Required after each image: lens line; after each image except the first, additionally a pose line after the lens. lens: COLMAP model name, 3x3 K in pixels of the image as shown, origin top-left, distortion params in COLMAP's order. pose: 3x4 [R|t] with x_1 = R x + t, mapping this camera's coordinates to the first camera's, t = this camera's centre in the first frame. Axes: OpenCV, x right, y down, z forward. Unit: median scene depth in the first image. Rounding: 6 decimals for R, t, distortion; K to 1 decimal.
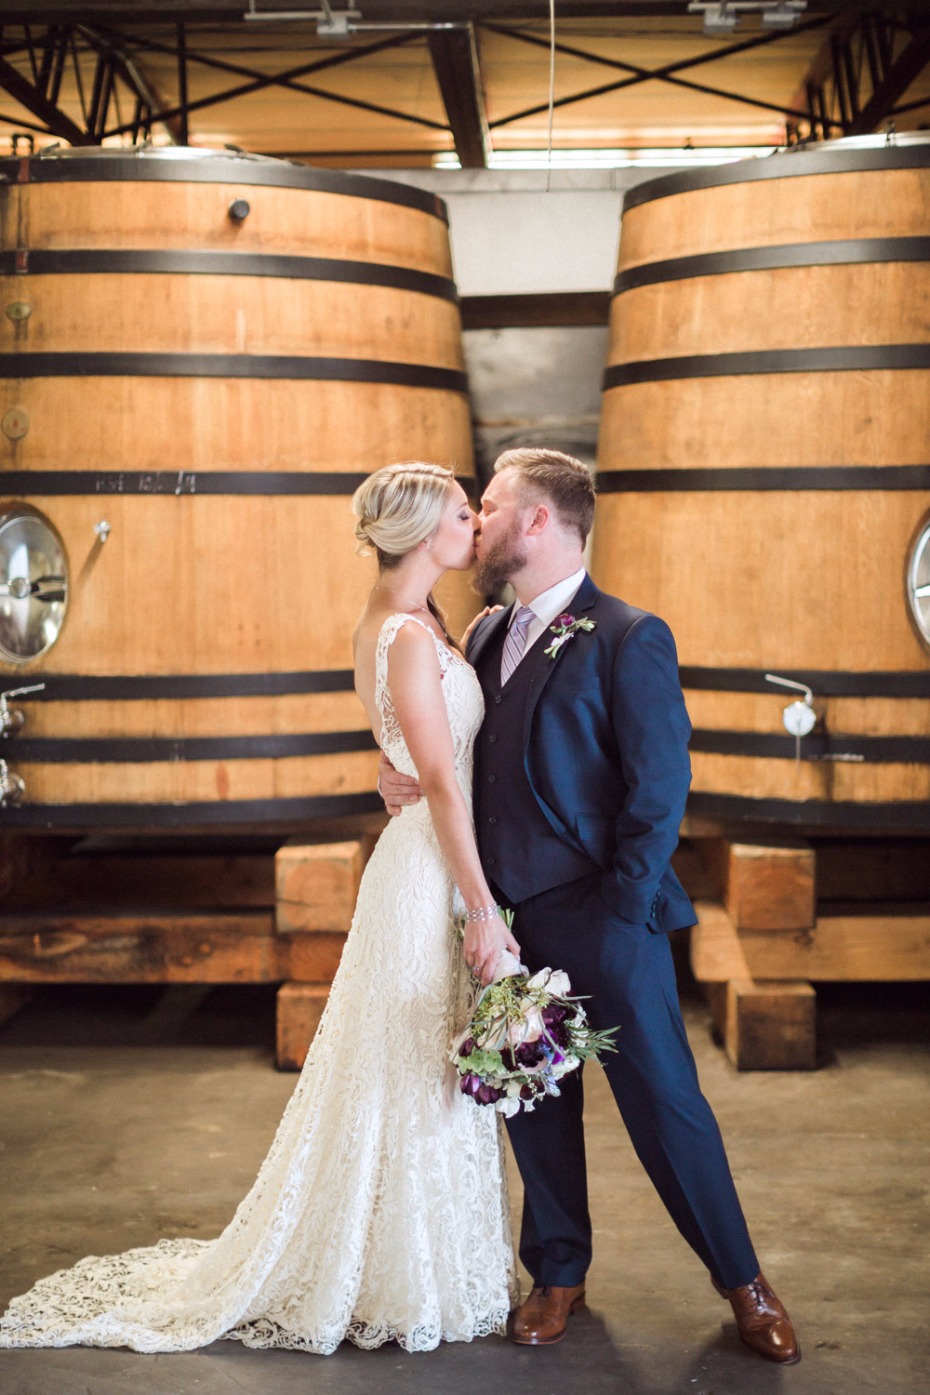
lens RADIAL K [[2175.7, 0, 448.1], [0, 2175.7, 658.0], [0, 0, 1]] dist [0.040118, 0.047445]
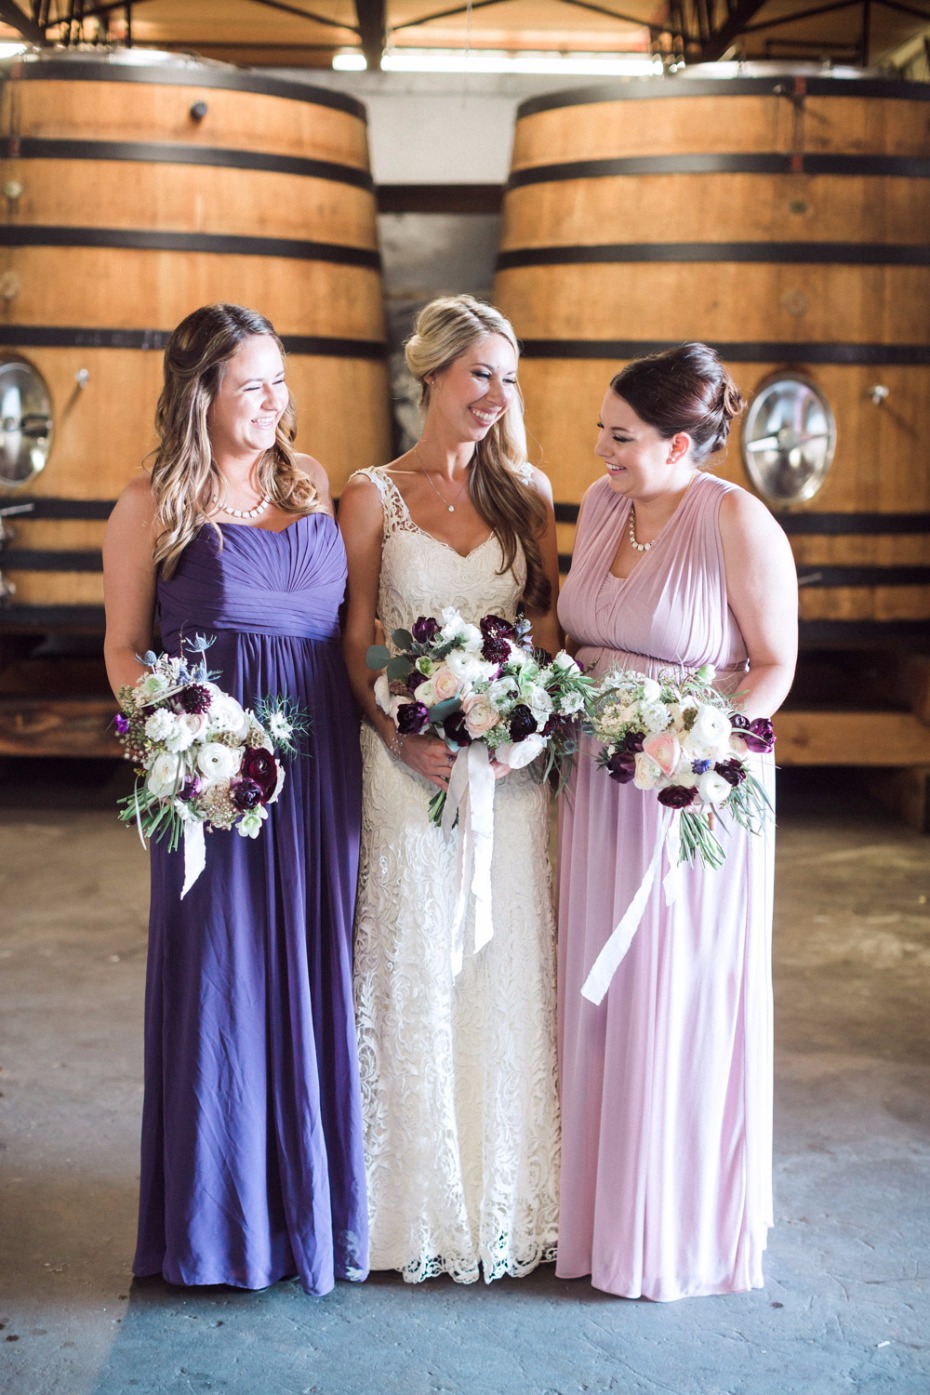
lens RADIAL K [[2175.7, 0, 448.1], [0, 2175.7, 658.0], [0, 0, 1]] dist [0.040118, 0.047445]
pose [[0.997043, 0.017366, 0.074863, -0.043768], [-0.021869, 0.997974, 0.059746, 0.018582], [-0.073674, -0.061206, 0.995402, -0.210463]]
